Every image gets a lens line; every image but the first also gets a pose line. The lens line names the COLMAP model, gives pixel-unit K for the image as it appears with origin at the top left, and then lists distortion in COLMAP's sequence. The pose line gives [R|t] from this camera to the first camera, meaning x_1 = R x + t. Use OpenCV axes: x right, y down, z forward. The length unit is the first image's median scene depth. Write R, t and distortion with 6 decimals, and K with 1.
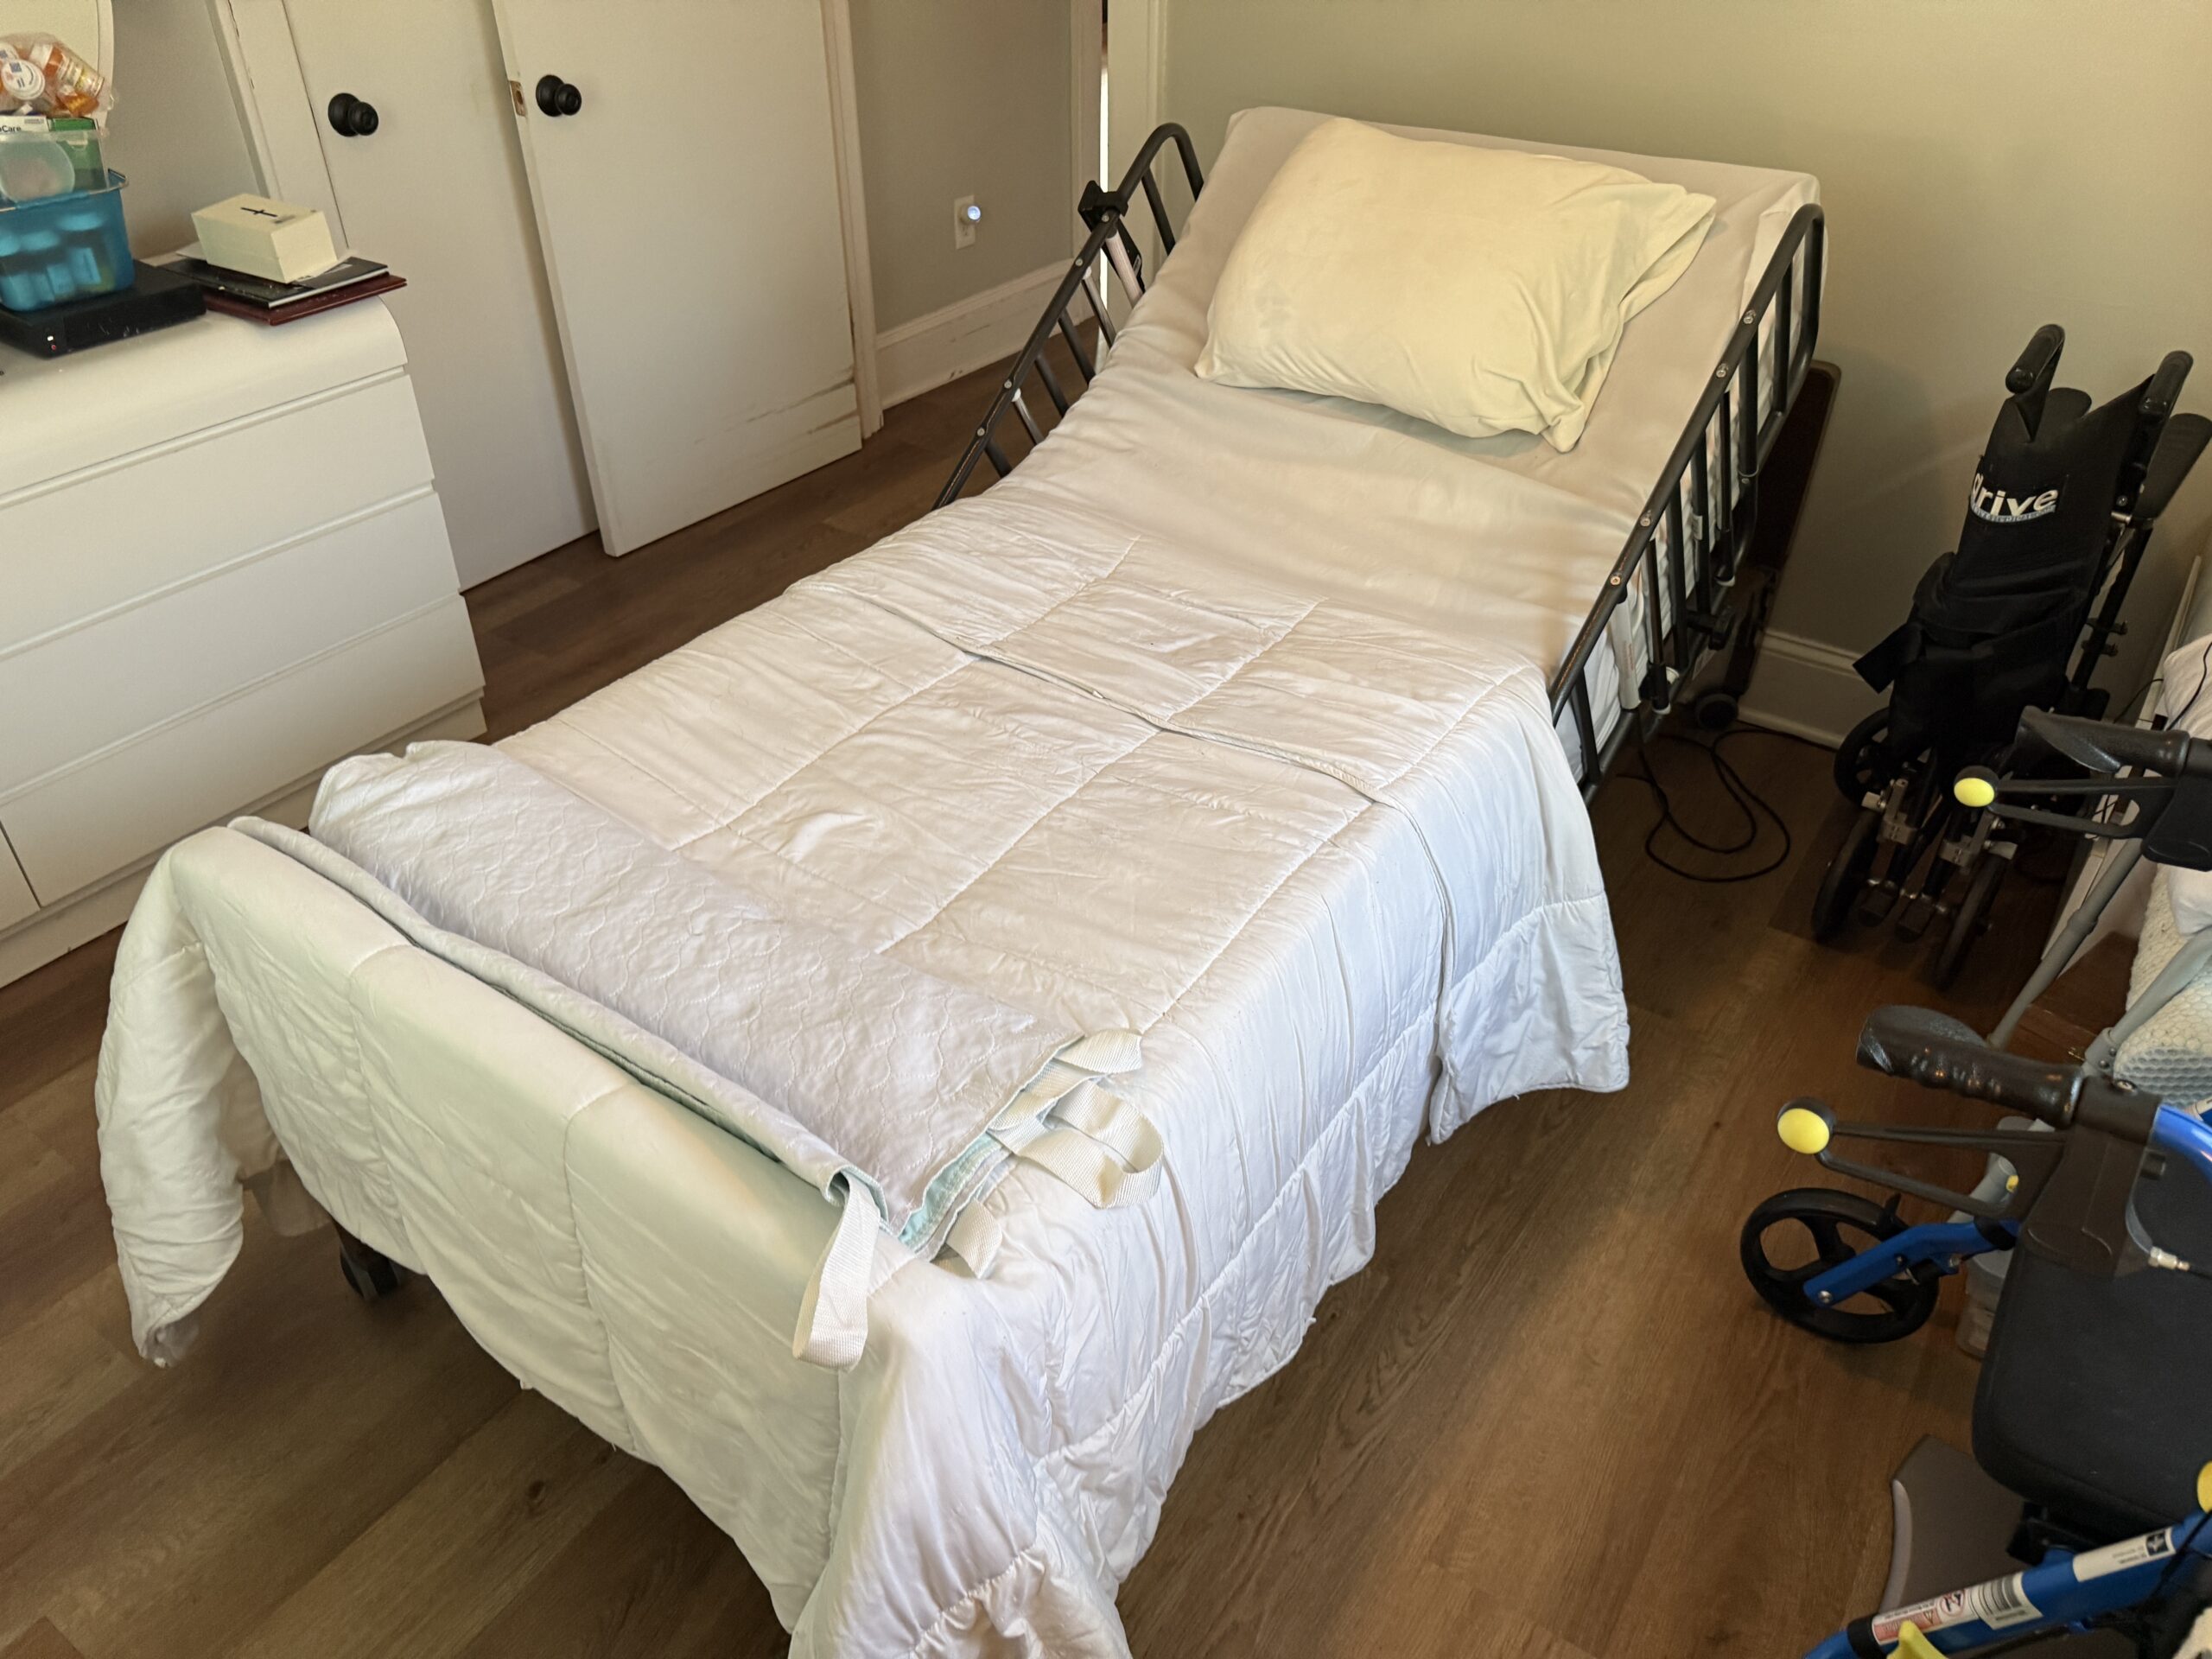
lens RADIAL K [[1572.4, 0, 1102.7], [0, 1572.4, 827.2], [0, 0, 1]] dist [0.028045, -0.029138]
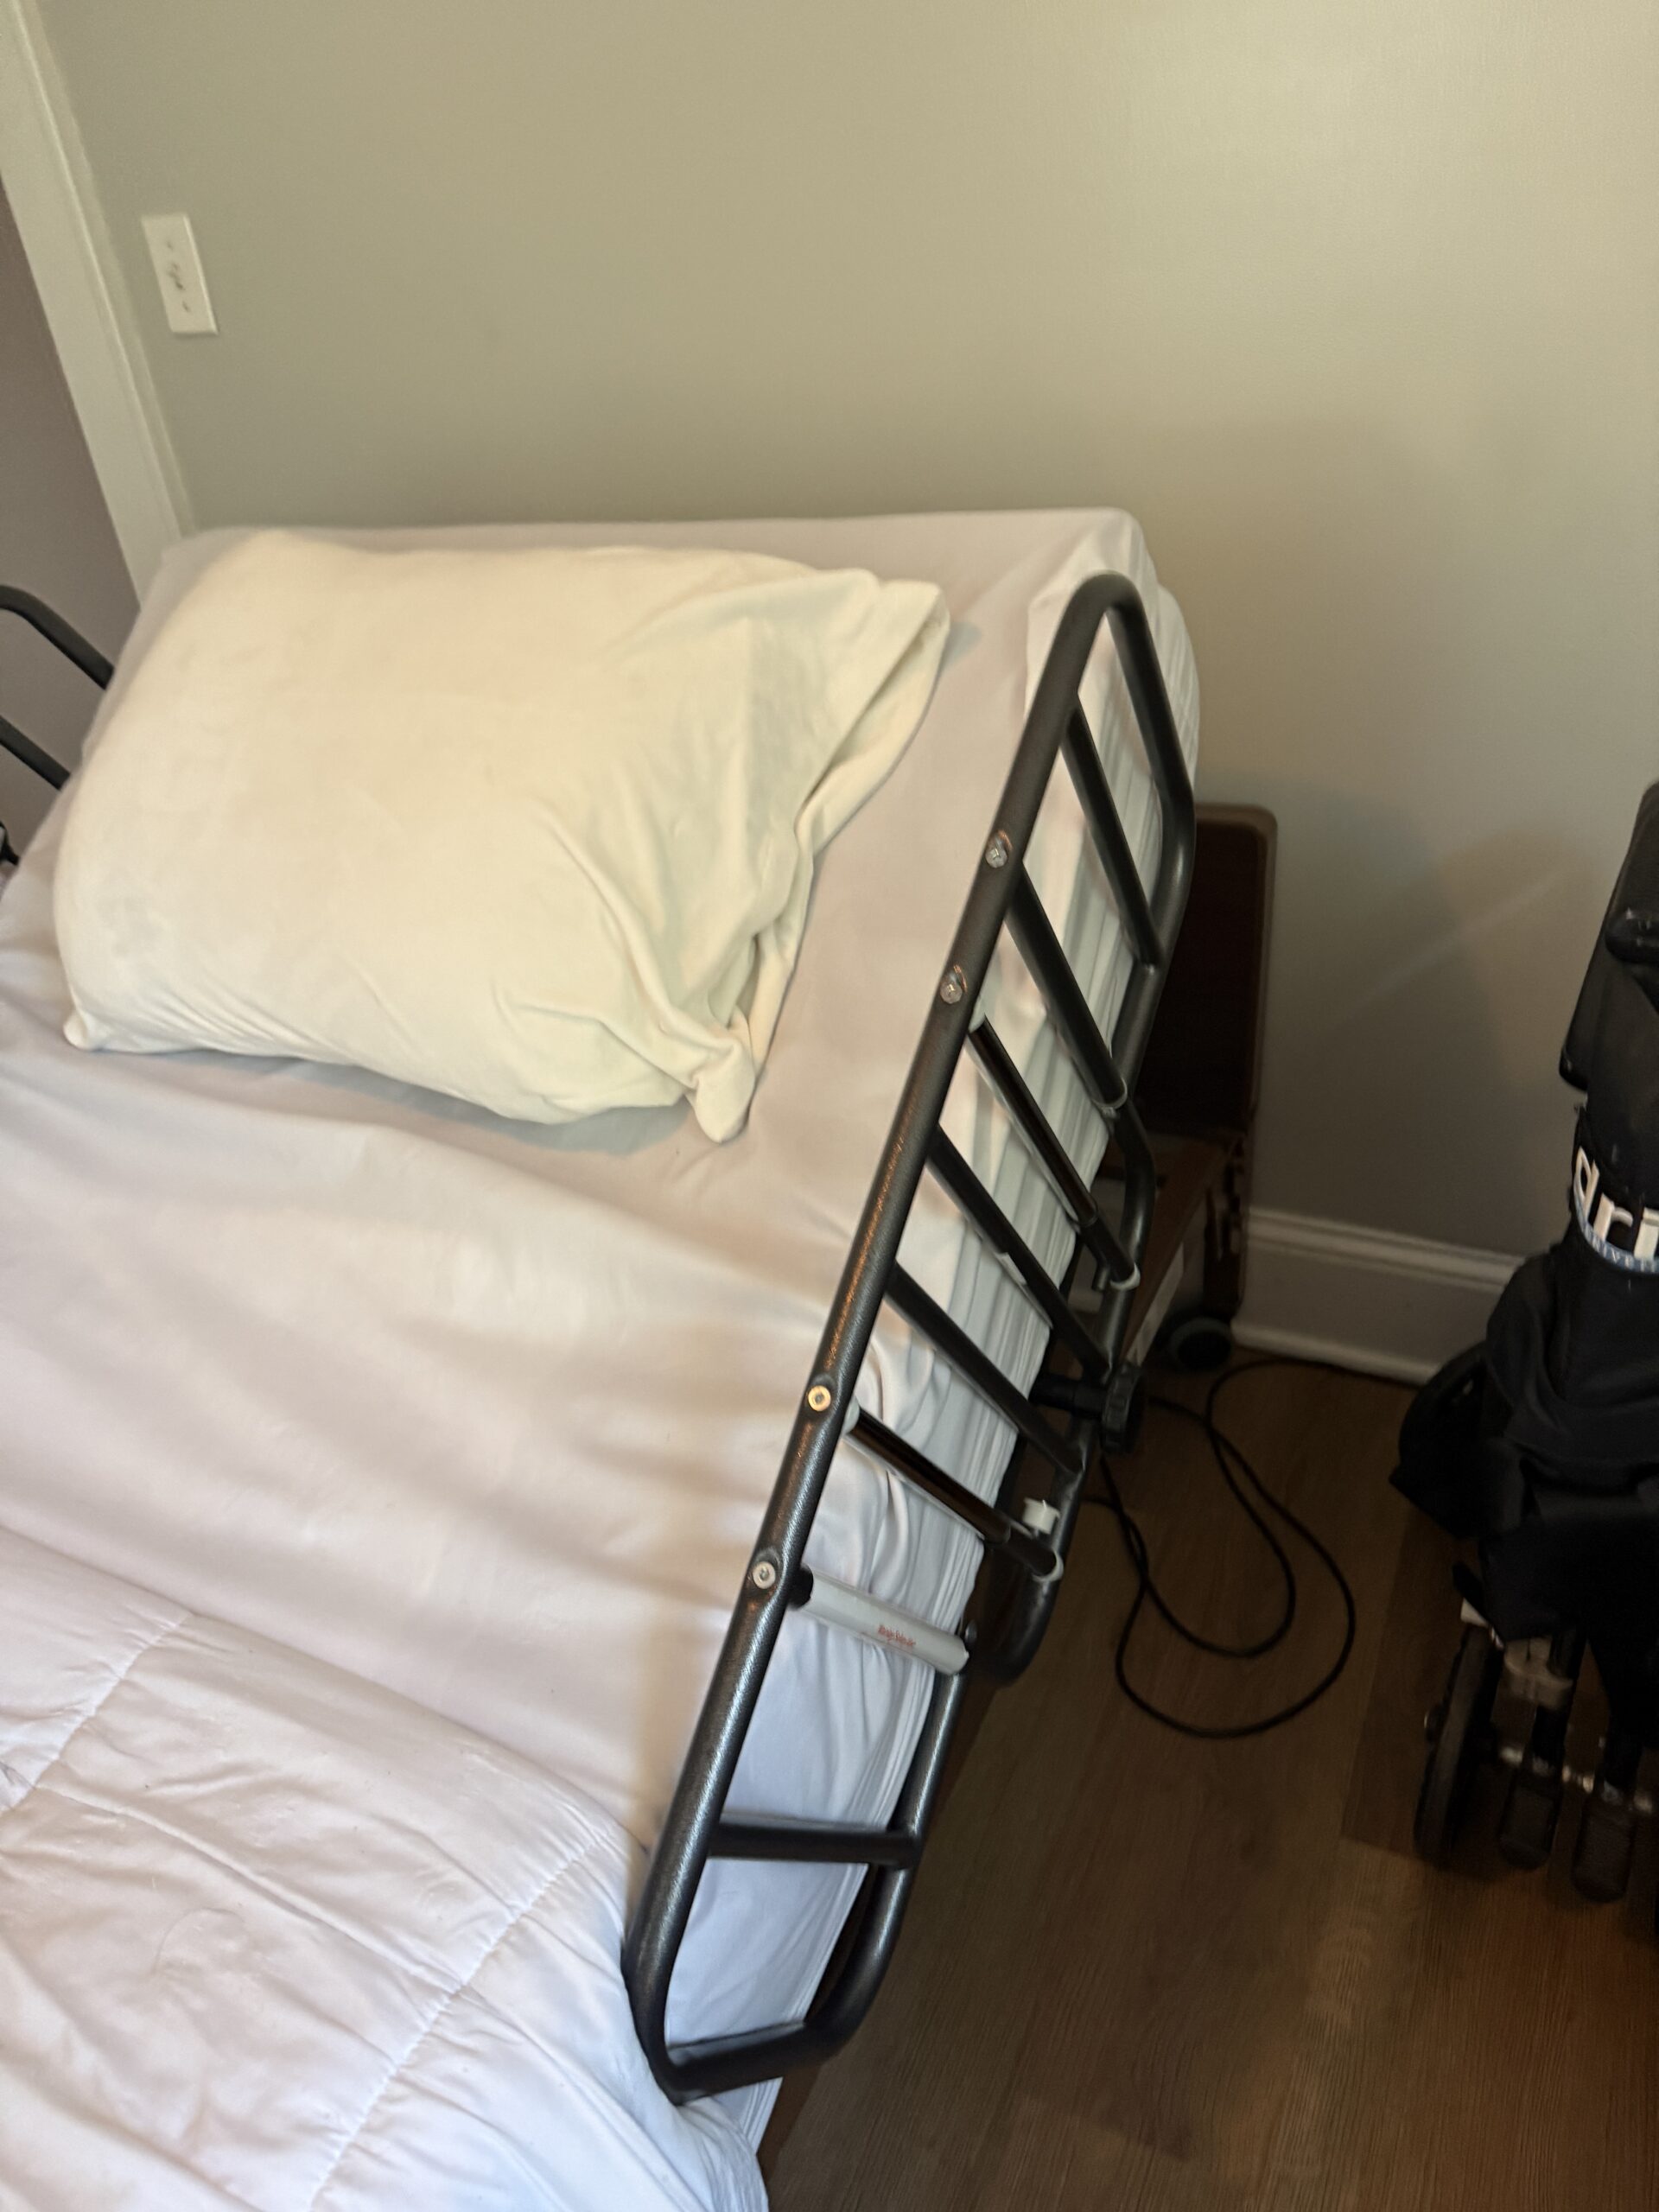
lens RADIAL K [[1572.4, 0, 824.5], [0, 1572.4, 1108.9], [0, 0, 1]] dist [0.028045, -0.029138]
pose [[0.982411, -0.168003, 0.081510, 0.276909], [0.173446, 0.982694, -0.065025, -0.204926], [-0.069175, 0.078019, 0.994549, 0.509487]]
